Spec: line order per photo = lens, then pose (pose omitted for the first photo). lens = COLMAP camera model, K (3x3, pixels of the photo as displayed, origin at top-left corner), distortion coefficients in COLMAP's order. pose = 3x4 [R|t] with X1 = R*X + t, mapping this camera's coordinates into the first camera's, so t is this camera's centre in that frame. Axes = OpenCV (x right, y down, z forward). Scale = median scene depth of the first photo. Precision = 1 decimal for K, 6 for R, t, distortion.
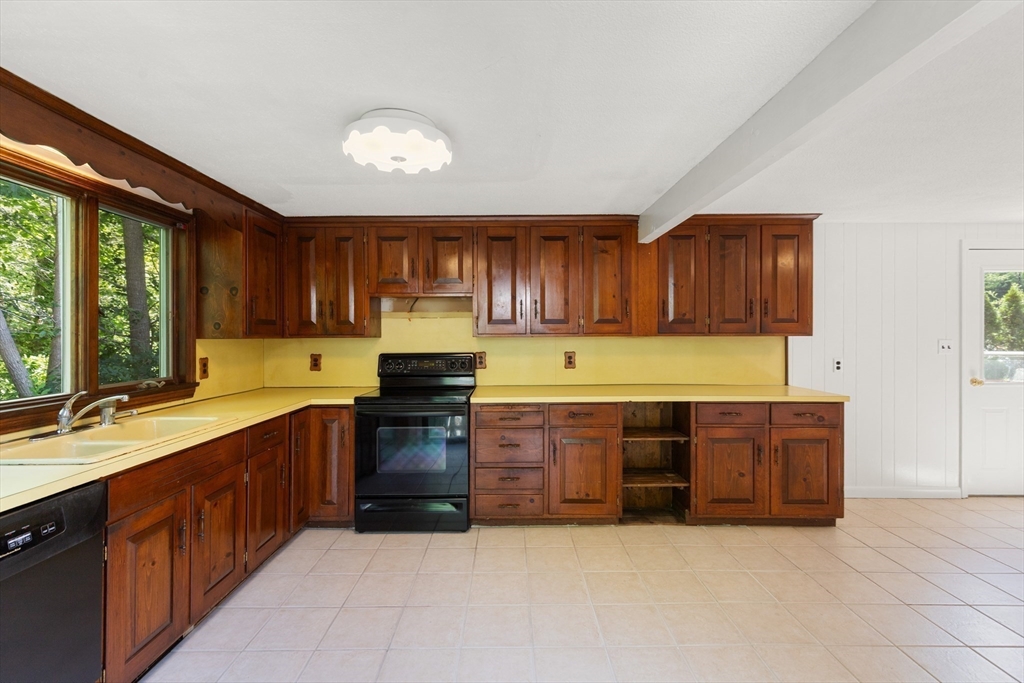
lens RADIAL K [[462.0, 0, 509.3], [0, 462.0, 334.3], [0, 0, 1]] dist [0.009682, -0.002482]
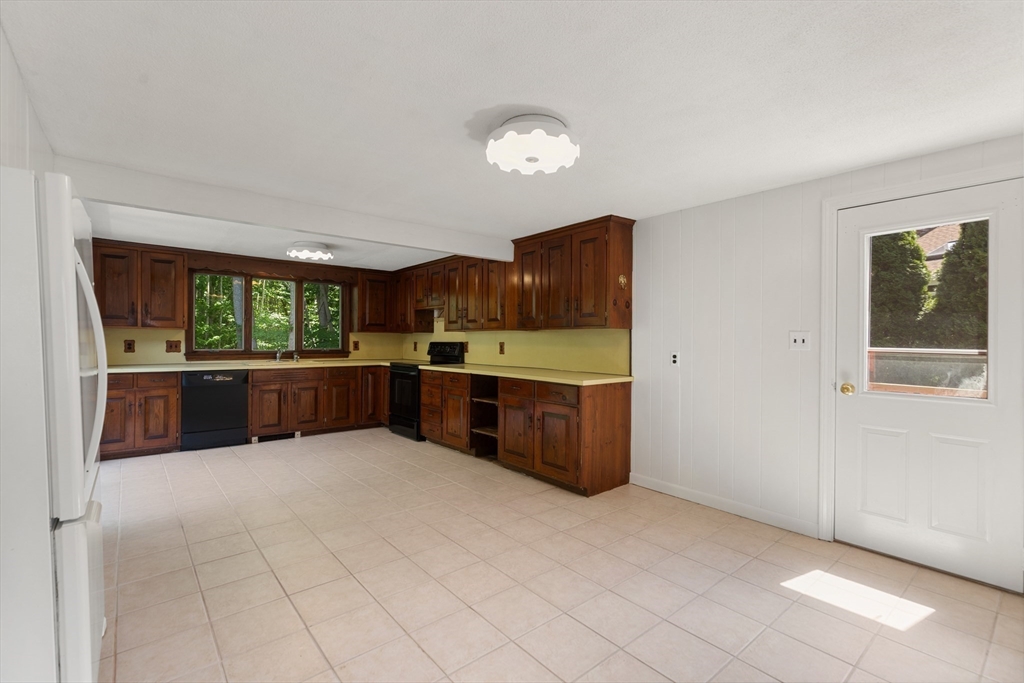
lens RADIAL K [[462.0, 0, 511.3], [0, 462.0, 340.5], [0, 0, 1]] dist [0.009682, -0.002482]
pose [[0.635462, 0.007052, -0.772100, 1.479546], [-0.007132, 0.999969, 0.003263, 0.033383], [0.772100, 0.003433, 0.635492, 0.151017]]
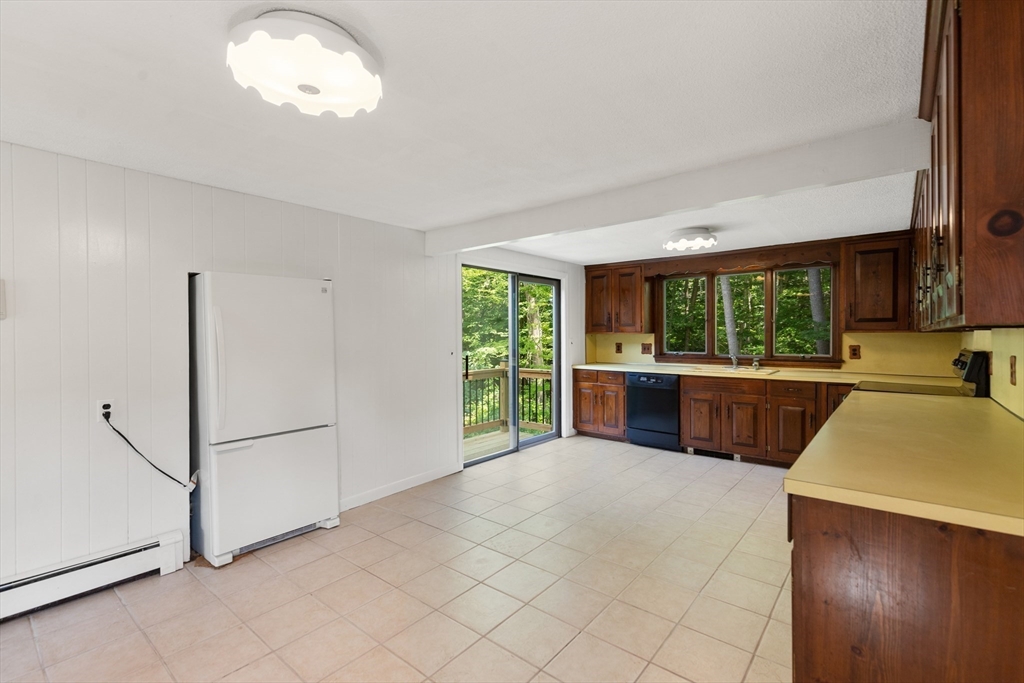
lens RADIAL K [[462.0, 0, 506.6], [0, 462.0, 335.8], [0, 0, 1]] dist [0.009682, -0.002482]
pose [[-0.650456, 0.005210, -0.759526, 1.182165], [0.005536, 0.999982, 0.002118, 0.009217], [0.759524, -0.002827, -0.650474, 1.073132]]
